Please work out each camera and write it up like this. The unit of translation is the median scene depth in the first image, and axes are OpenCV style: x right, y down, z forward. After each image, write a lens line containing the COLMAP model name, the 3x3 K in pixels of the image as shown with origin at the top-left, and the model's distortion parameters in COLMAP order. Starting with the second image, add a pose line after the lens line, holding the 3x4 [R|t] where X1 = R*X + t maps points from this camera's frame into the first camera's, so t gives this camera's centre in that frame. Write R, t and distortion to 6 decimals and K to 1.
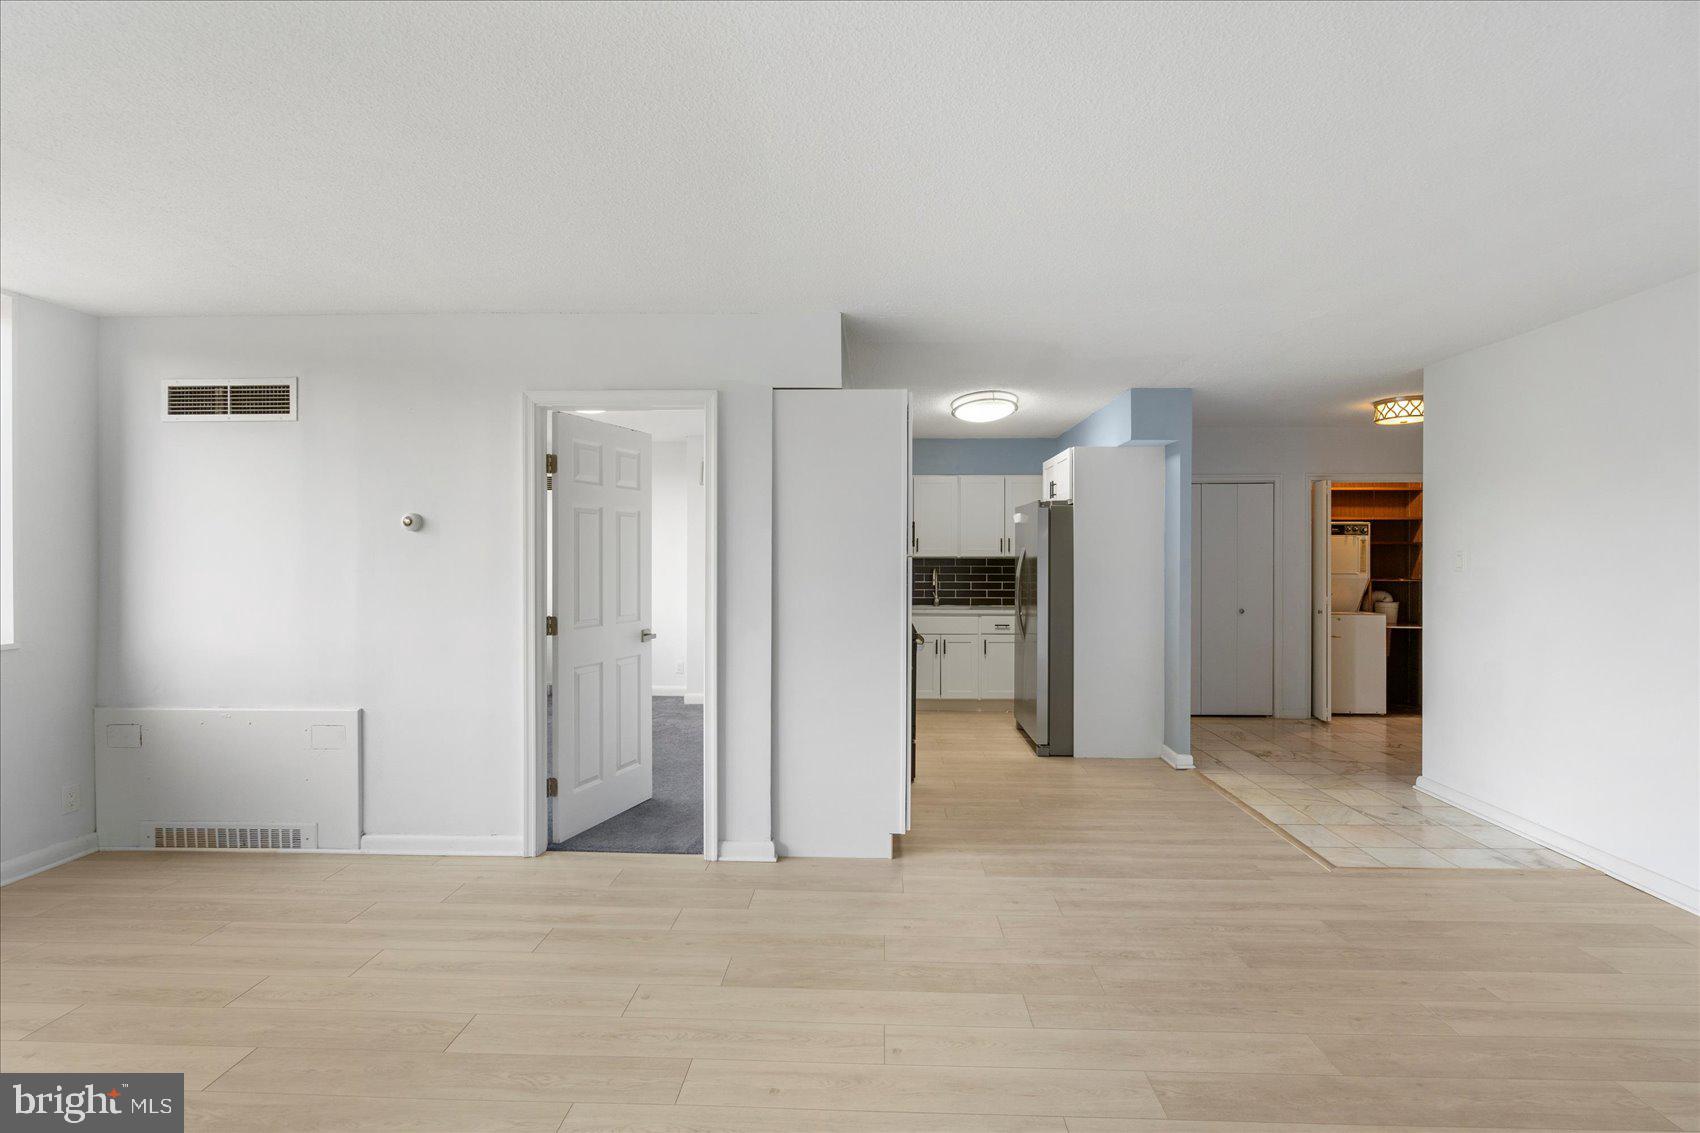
lens RADIAL K [[786.5, 0, 861.4], [0, 786.5, 558.1], [0, 0, 1]] dist [0.001332, 0.000181]
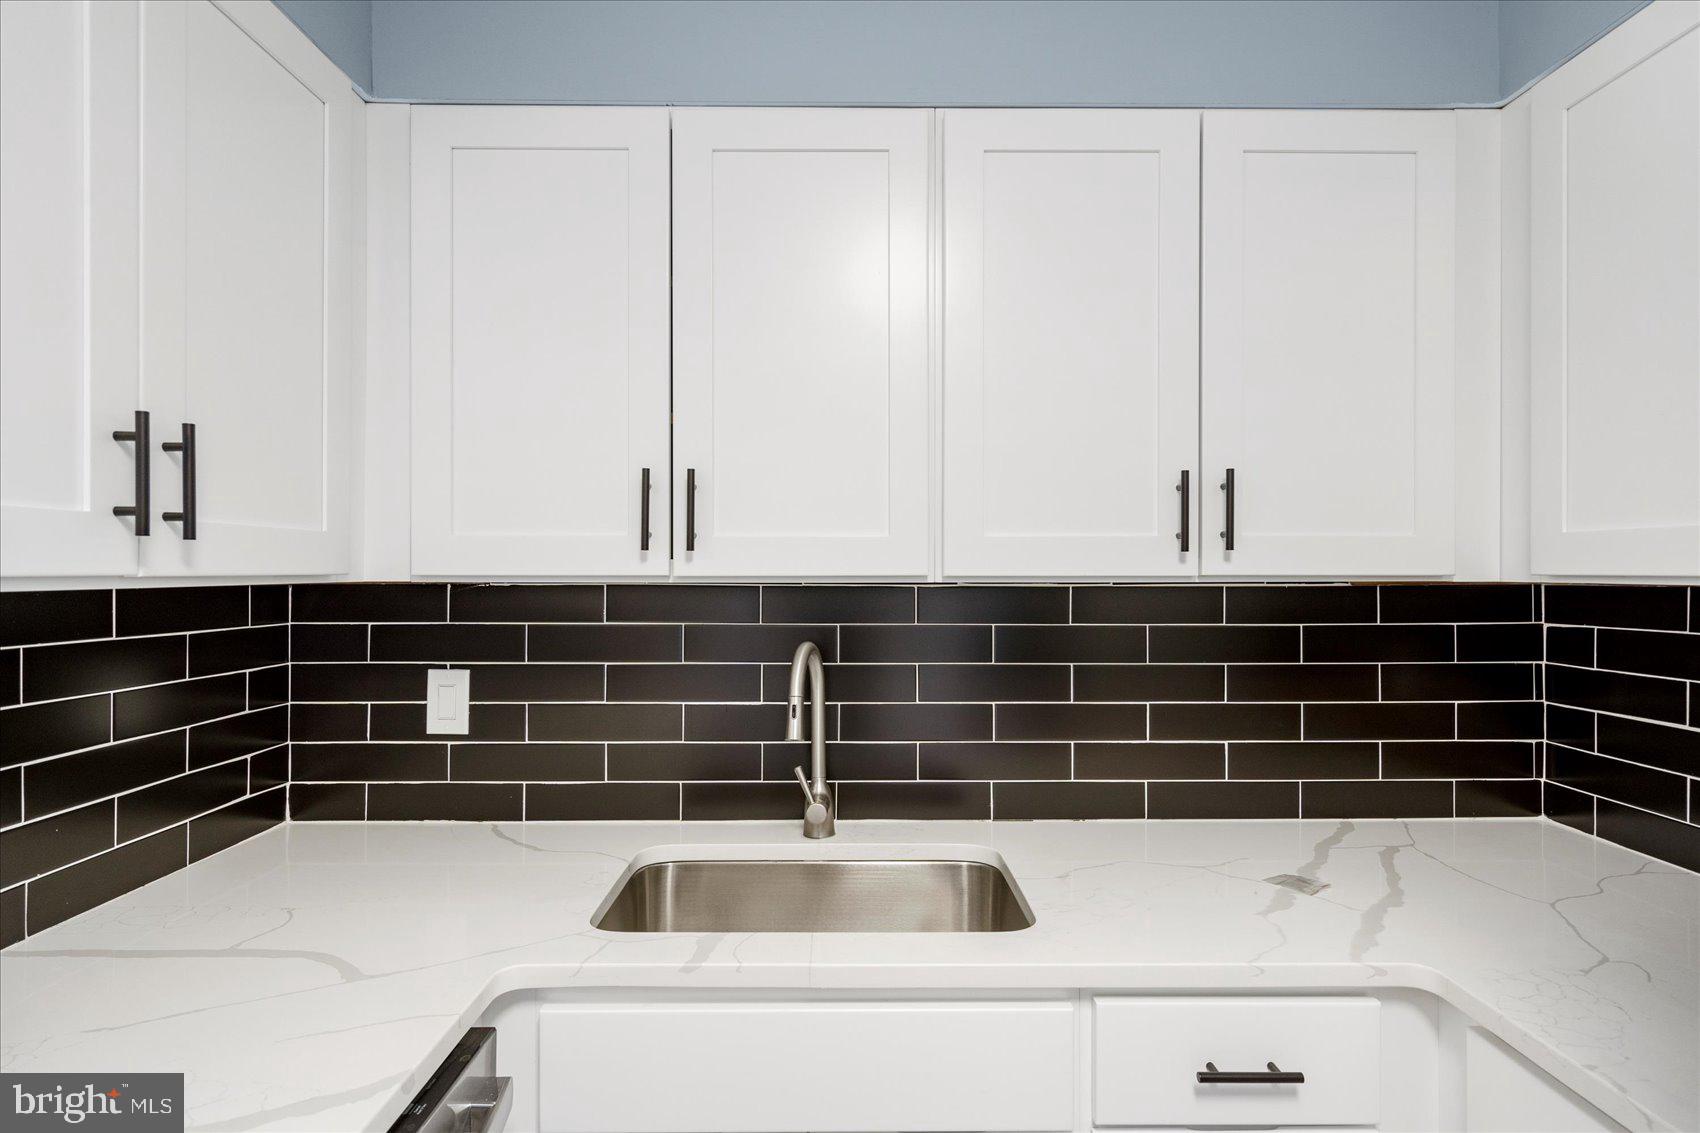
lens RADIAL K [[910.2, 0, 856.8], [0, 910.2, 576.4], [0, 0, 1]] dist [0.005827, 0.000041]
pose [[0.999113, -0.000679, 0.042109, 0.130951], [0.000490, 0.999990, 0.004494, -0.004057], [-0.042111, -0.004470, 0.999103, 1.065777]]
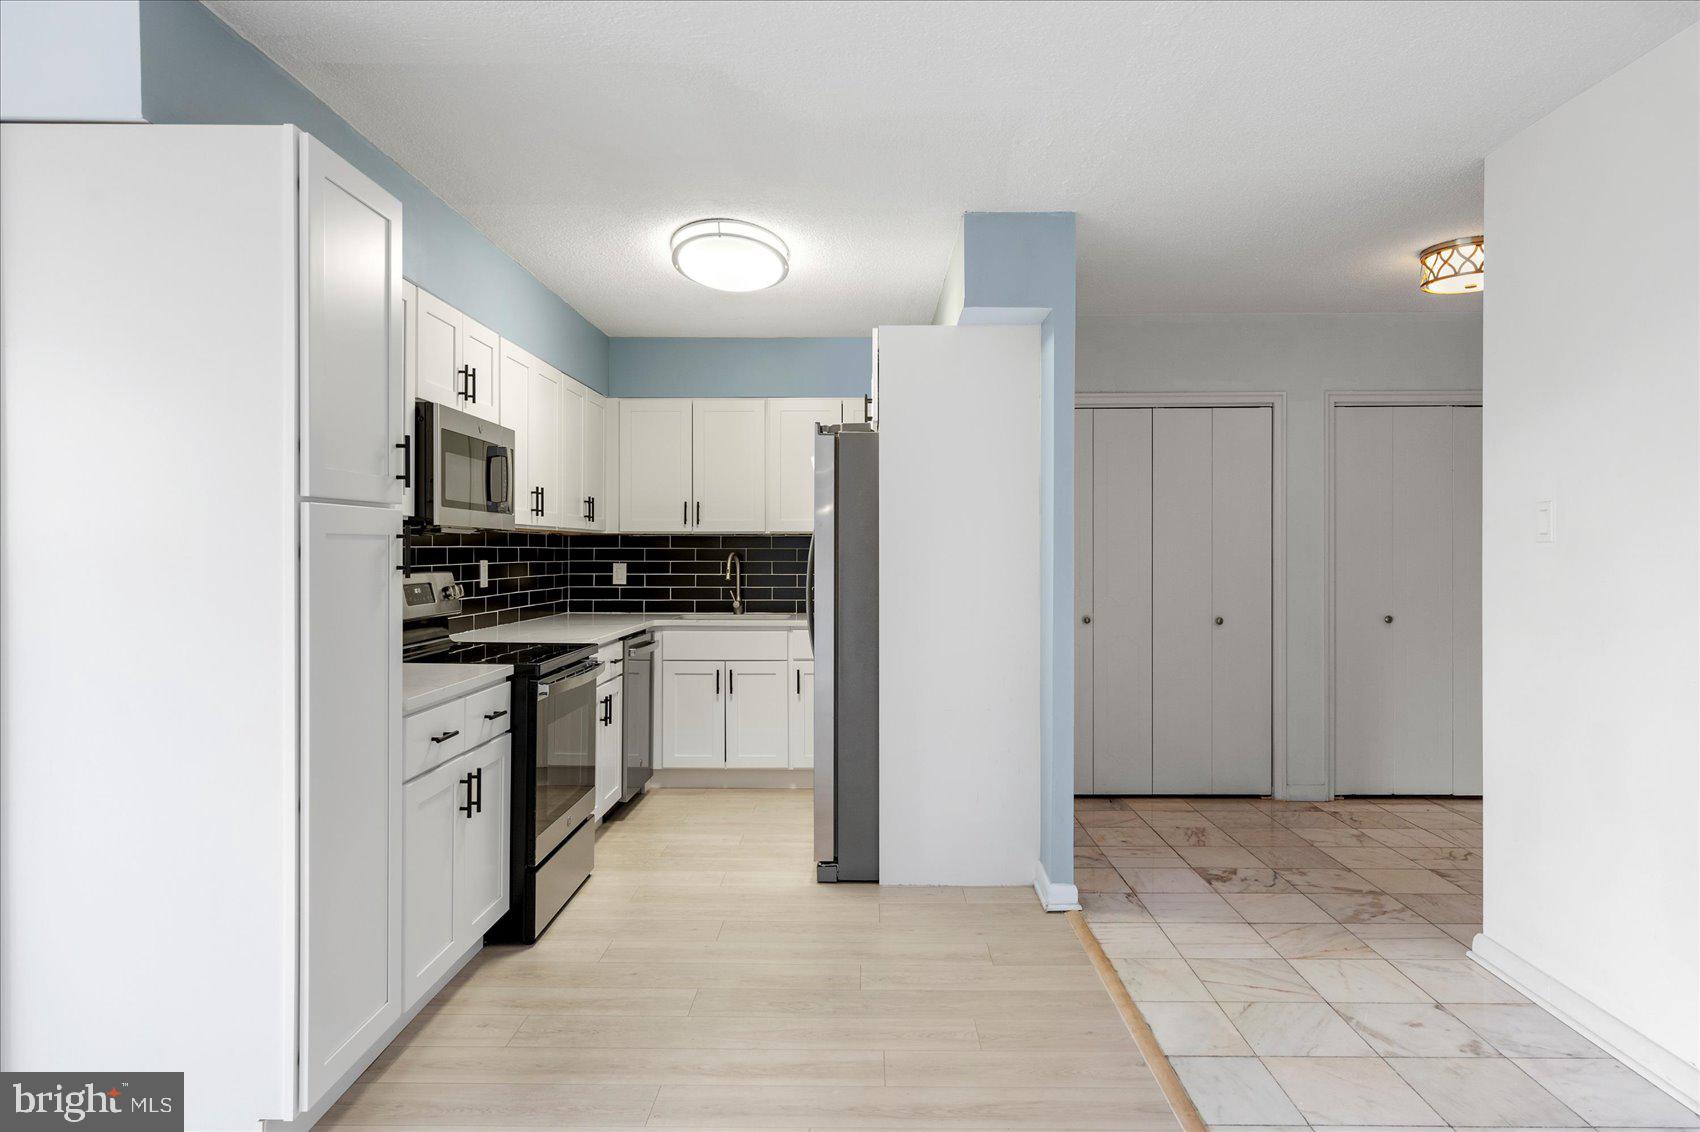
lens RADIAL K [[1037.5, 0, 854.8], [0, 1037.5, 552.5], [0, 0, 1]] dist [0.001740, 0.003248]
pose [[0.999906, -0.001114, 0.013669, 0.240312], [0.001116, 0.999999, -0.000137, 0.018638], [-0.013669, 0.000152, 0.999907, 0.264253]]
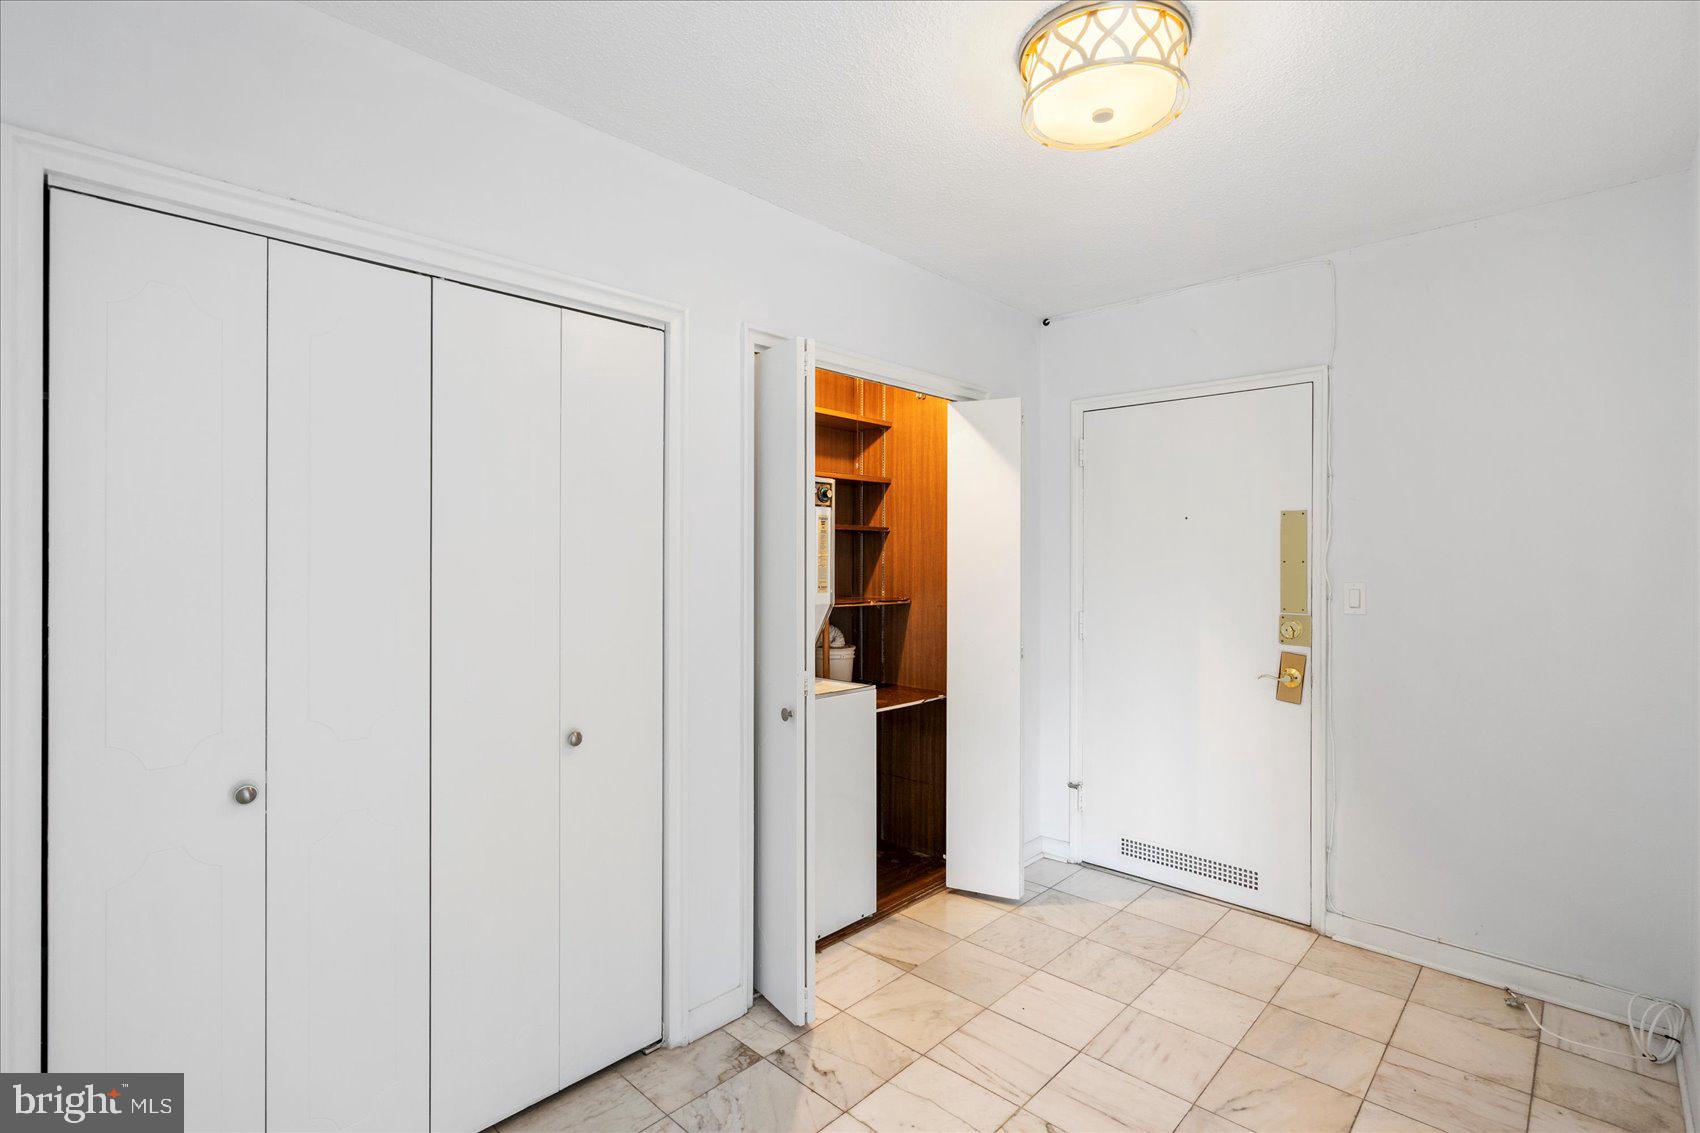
lens RADIAL K [[819.4, 0, 866.8], [0, 819.4, 559.0], [0, 0, 1]] dist [0.002942, 0.001866]
pose [[0.657179, -0.003077, 0.753729, 0.396504], [-0.000411, 0.999990, 0.004441, -0.002266], [-0.753735, -0.003229, 0.657171, 0.877373]]
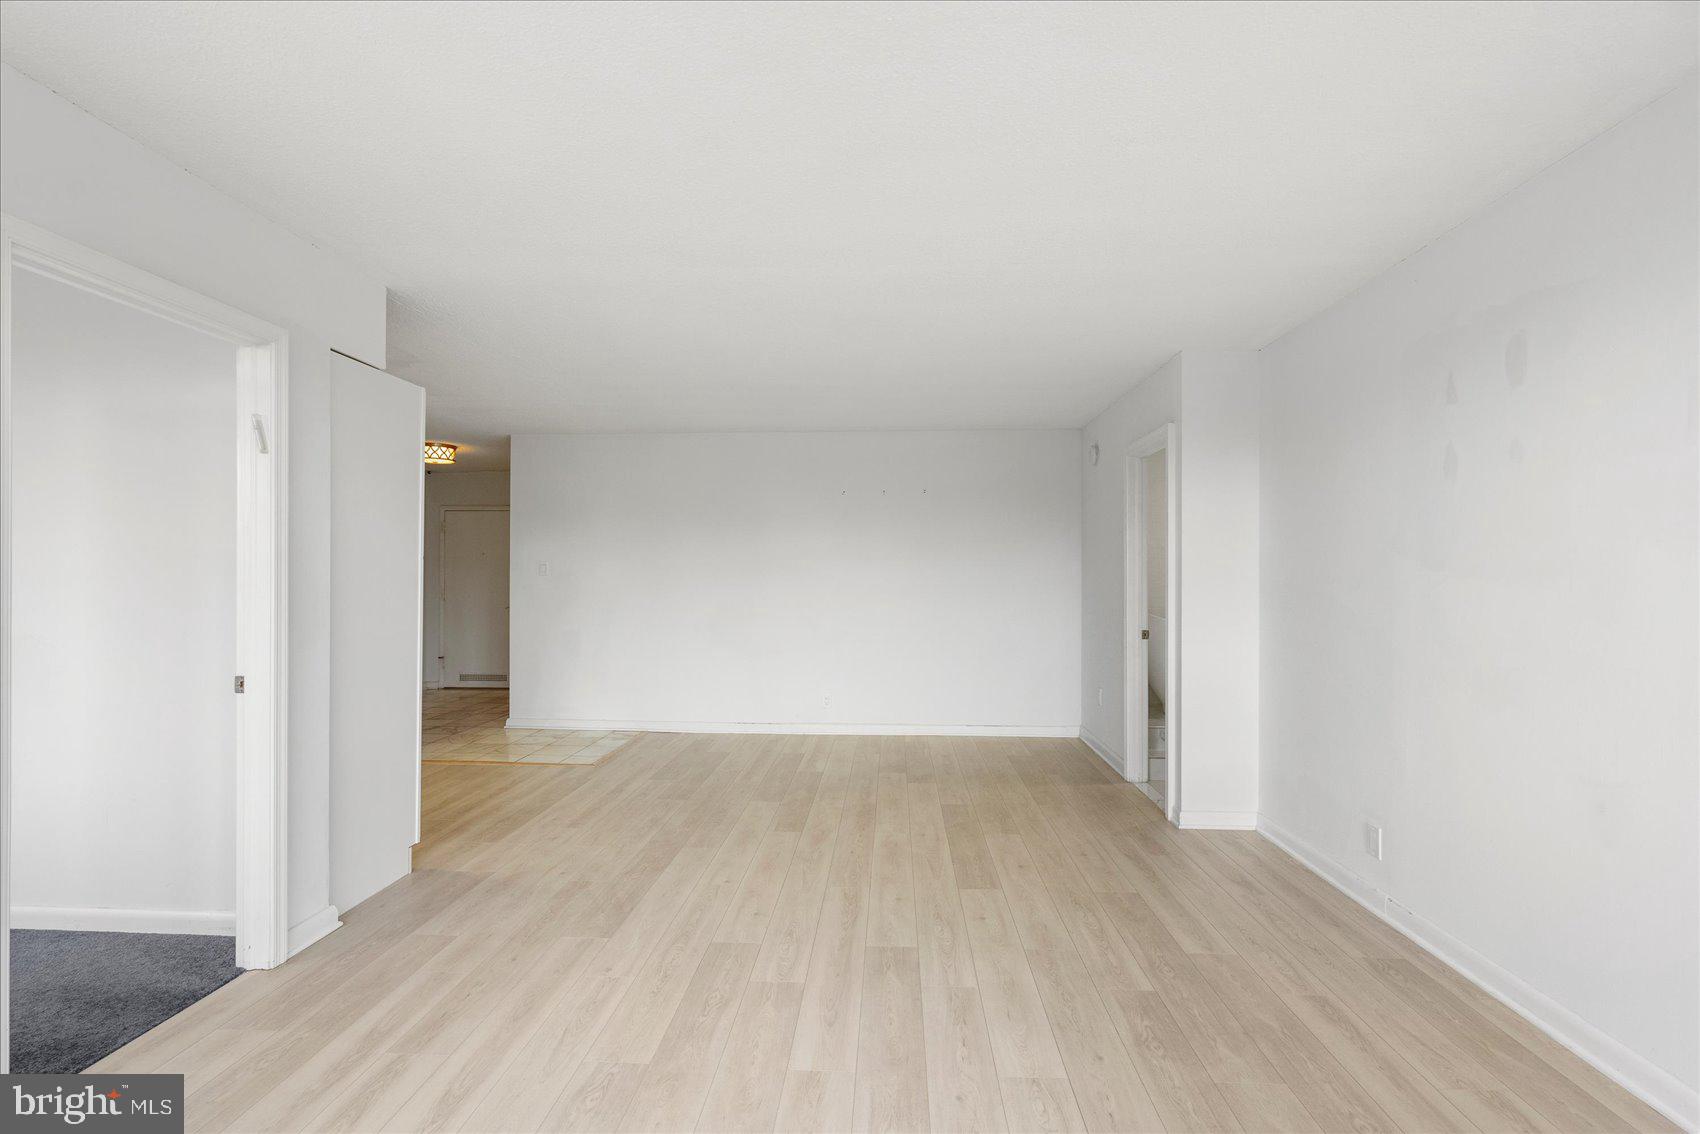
lens RADIAL K [[786.5, 0, 839.9], [0, 786.5, 572.7], [0, 0, 1]] dist [0.001332, 0.000181]
pose [[0.031775, 0.003150, 0.999490, -0.598609], [-0.003342, 0.999990, -0.003046, 0.011259], [-0.999489, -0.003243, 0.031785, 0.295721]]
